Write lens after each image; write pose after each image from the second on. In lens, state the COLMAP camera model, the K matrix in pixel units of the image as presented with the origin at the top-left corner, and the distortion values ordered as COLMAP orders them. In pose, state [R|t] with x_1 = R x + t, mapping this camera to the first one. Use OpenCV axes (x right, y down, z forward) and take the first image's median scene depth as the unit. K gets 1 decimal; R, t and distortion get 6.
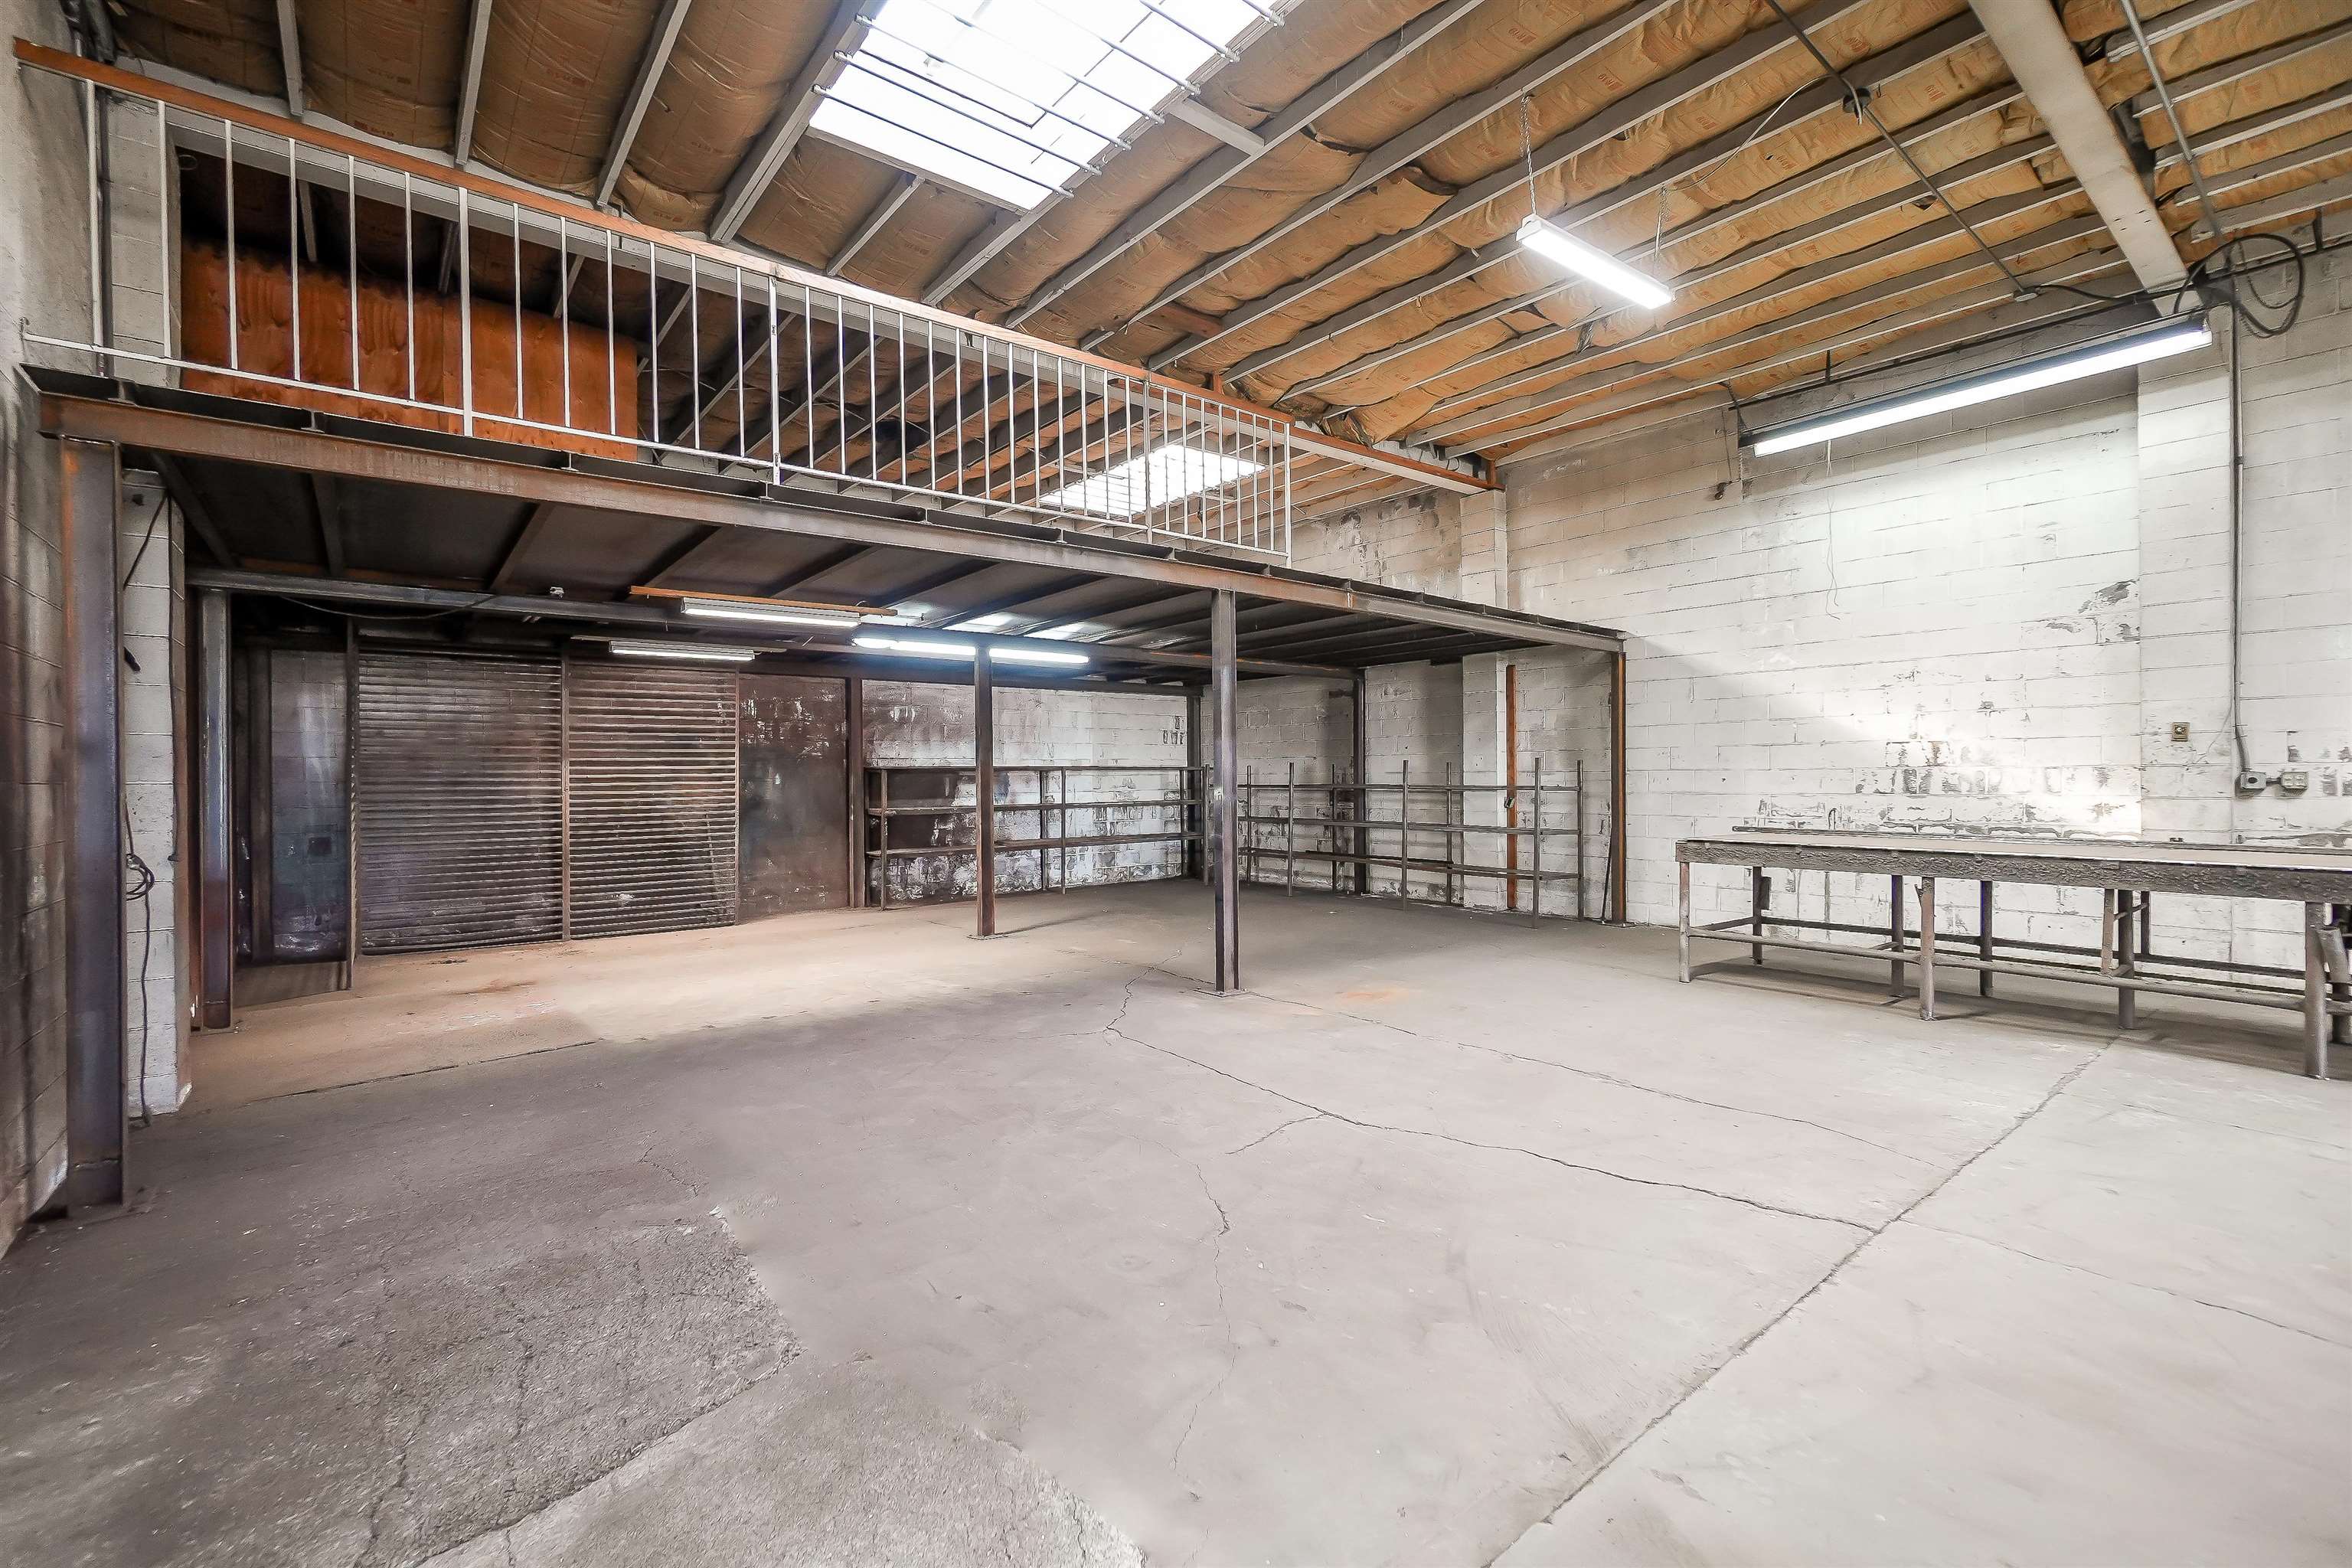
lens RADIAL K [[1010.2, 0, 1142.7], [0, 1010.2, 781.1], [0, 0, 1]] dist [-0.001592, 0.001018]
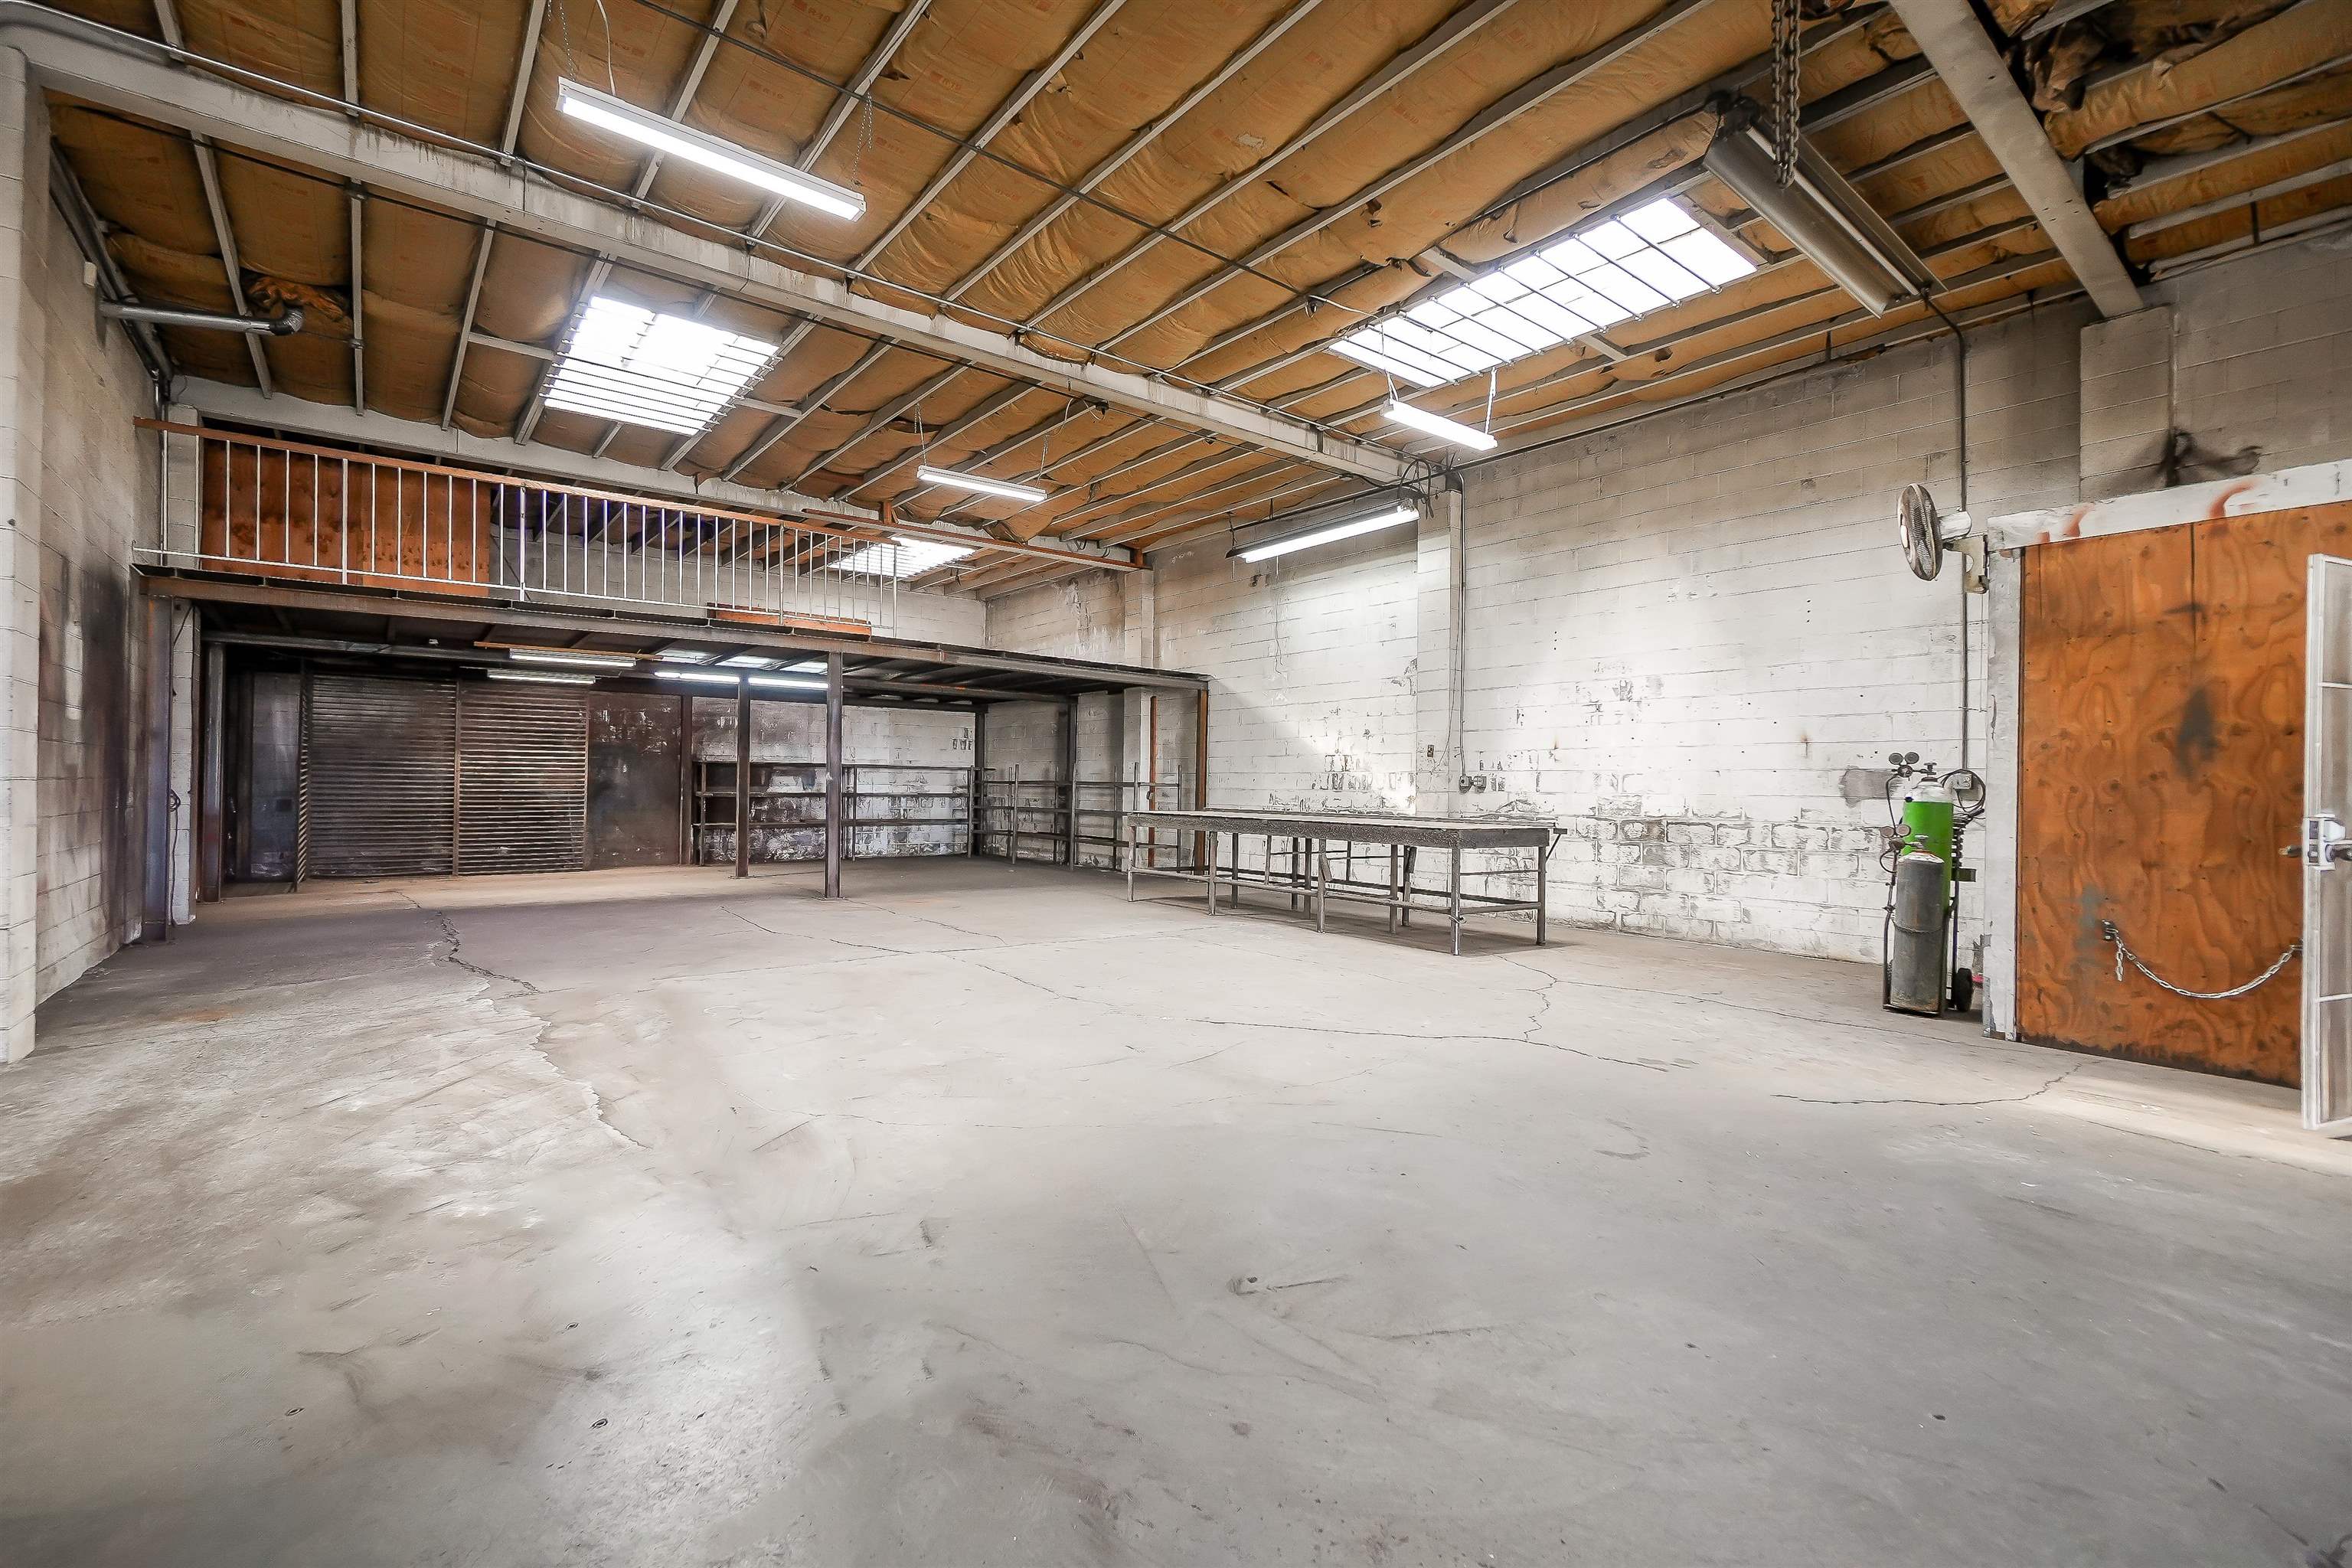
lens RADIAL K [[1010.2, 0, 1142.7], [0, 1010.2, 781.1], [0, 0, 1]] dist [-0.001592, 0.001018]
pose [[0.999801, 0.019957, -0.000025, 0.373475], [-0.019956, 0.999748, -0.010245, 0.016791], [-0.000179, 0.010244, 0.999948, -0.404330]]
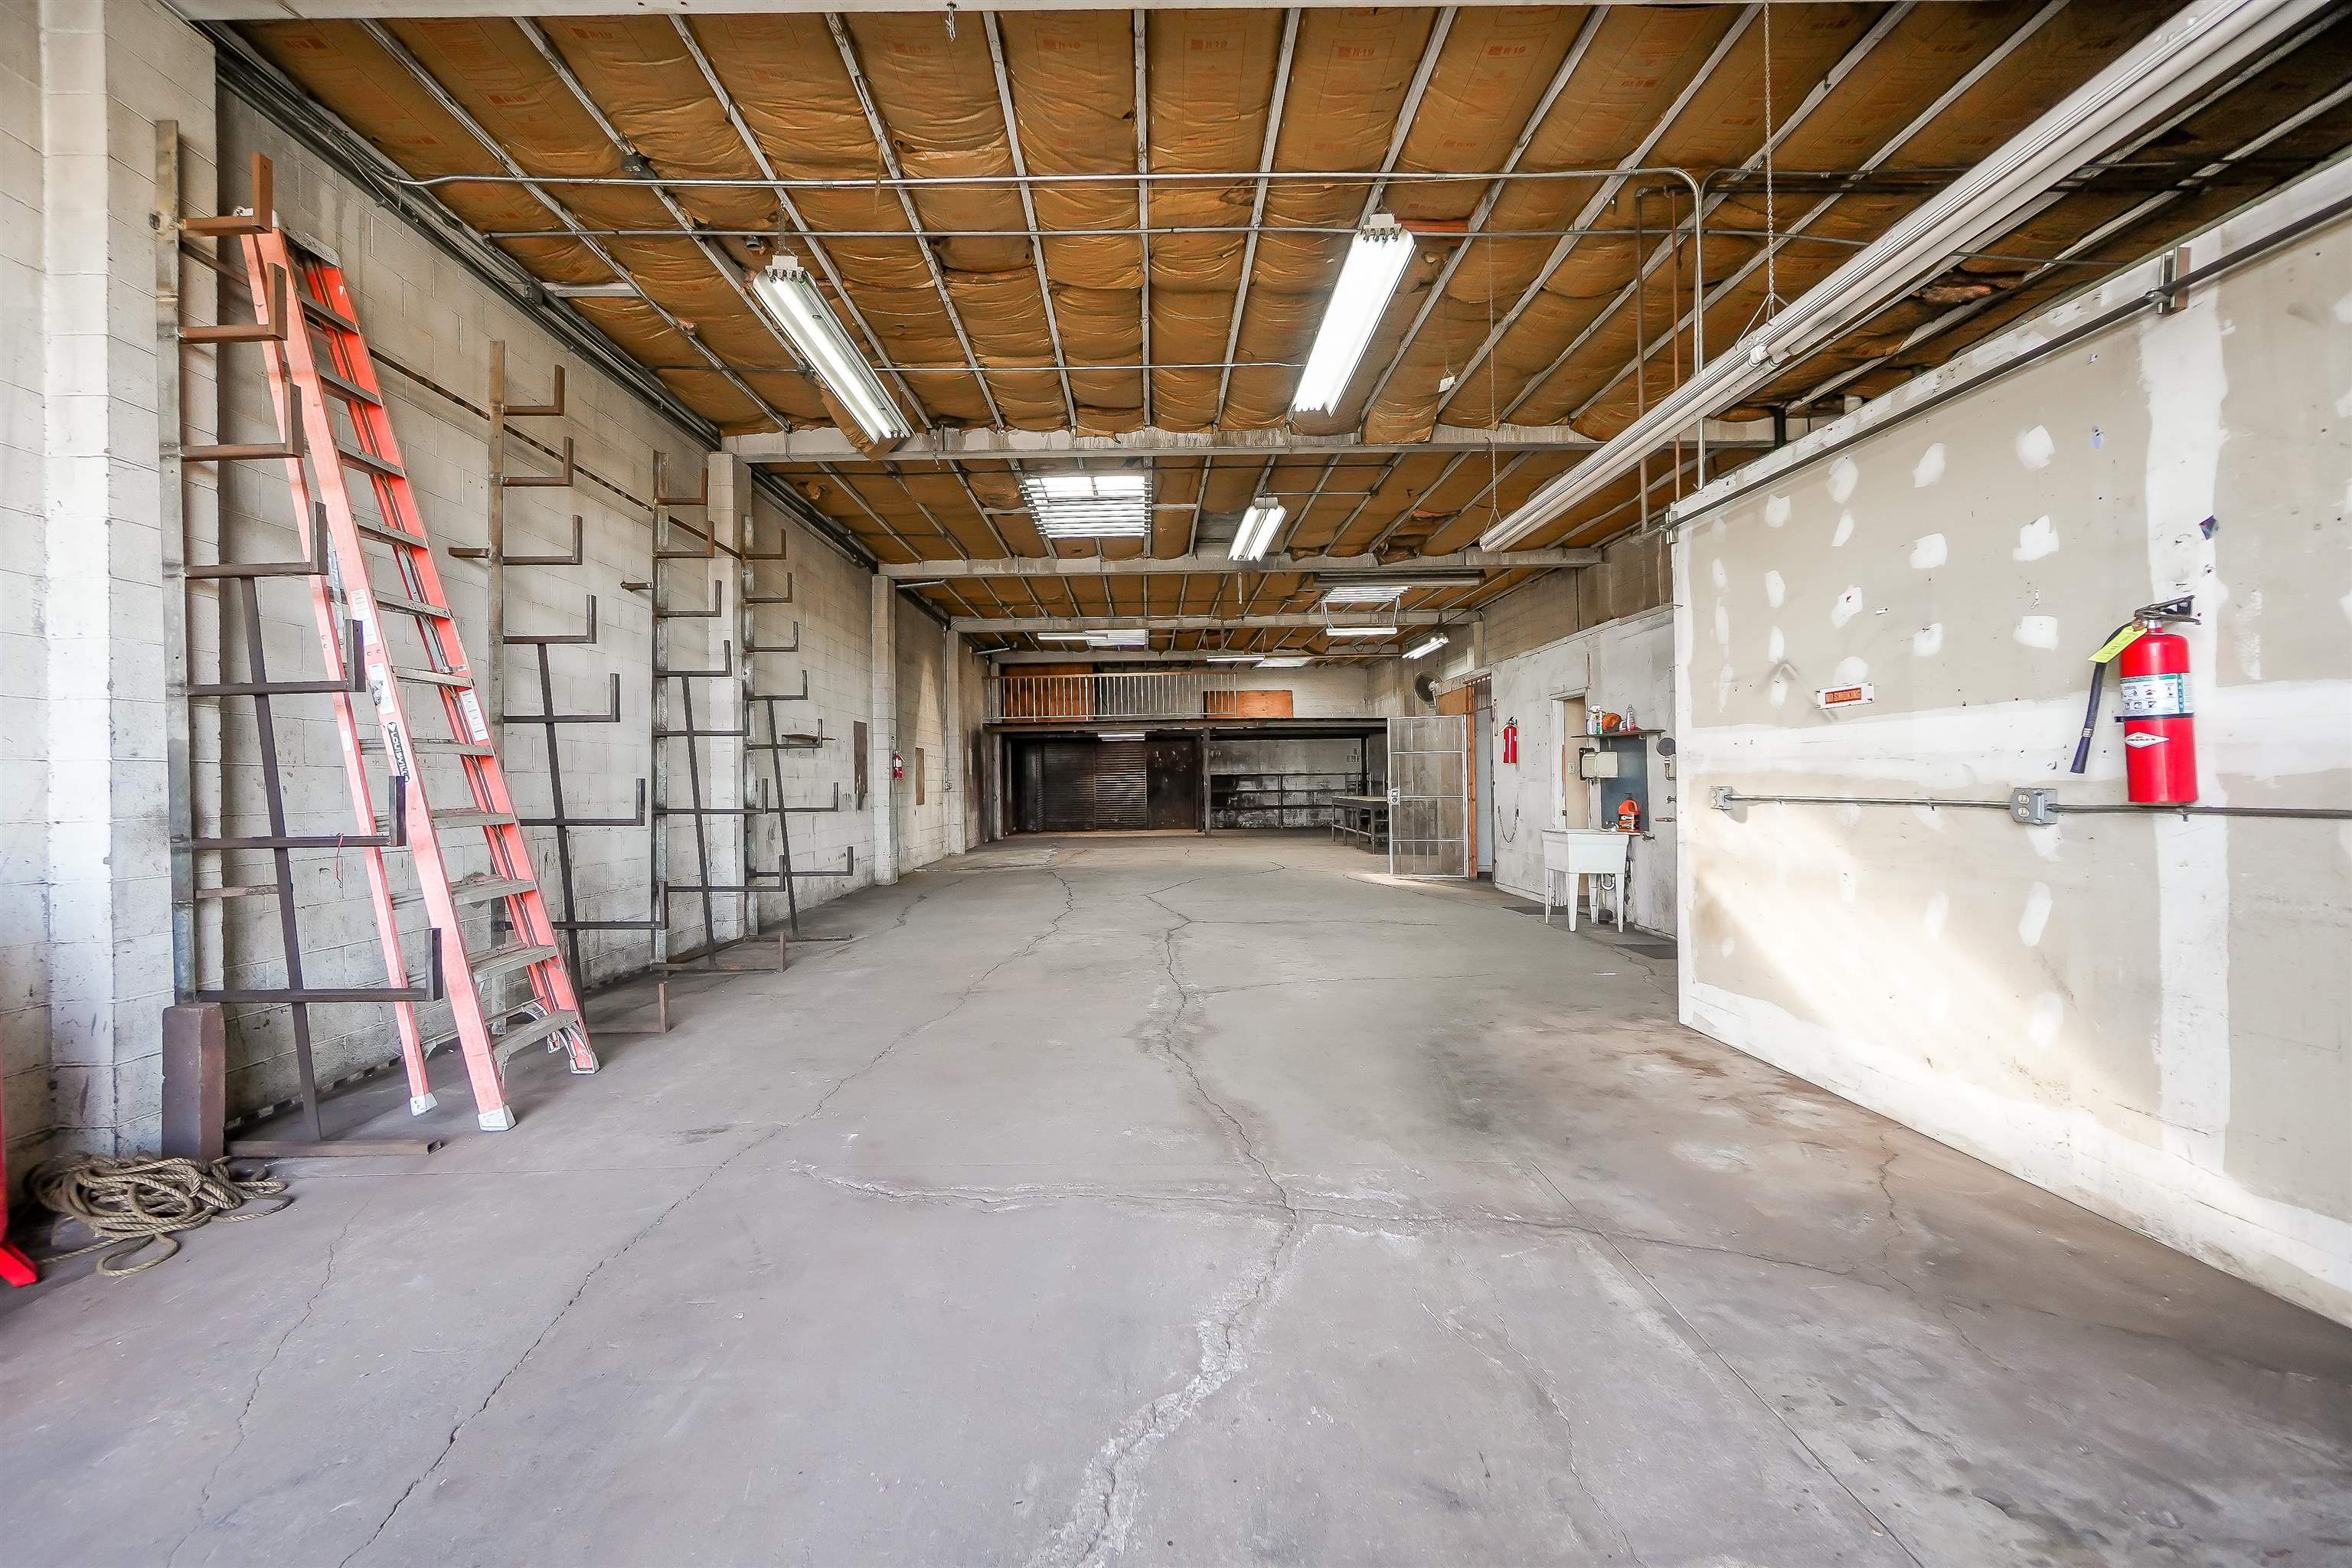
lens RADIAL K [[1010.2, 0, 1142.7], [0, 1010.2, 781.1], [0, 0, 1]] dist [-0.001592, 0.001018]
pose [[0.789345, -0.004619, -0.613932, 1.391066], [0.003469, 0.999989, -0.003063, 0.010814], [0.613940, 0.000288, 0.789353, -1.317732]]
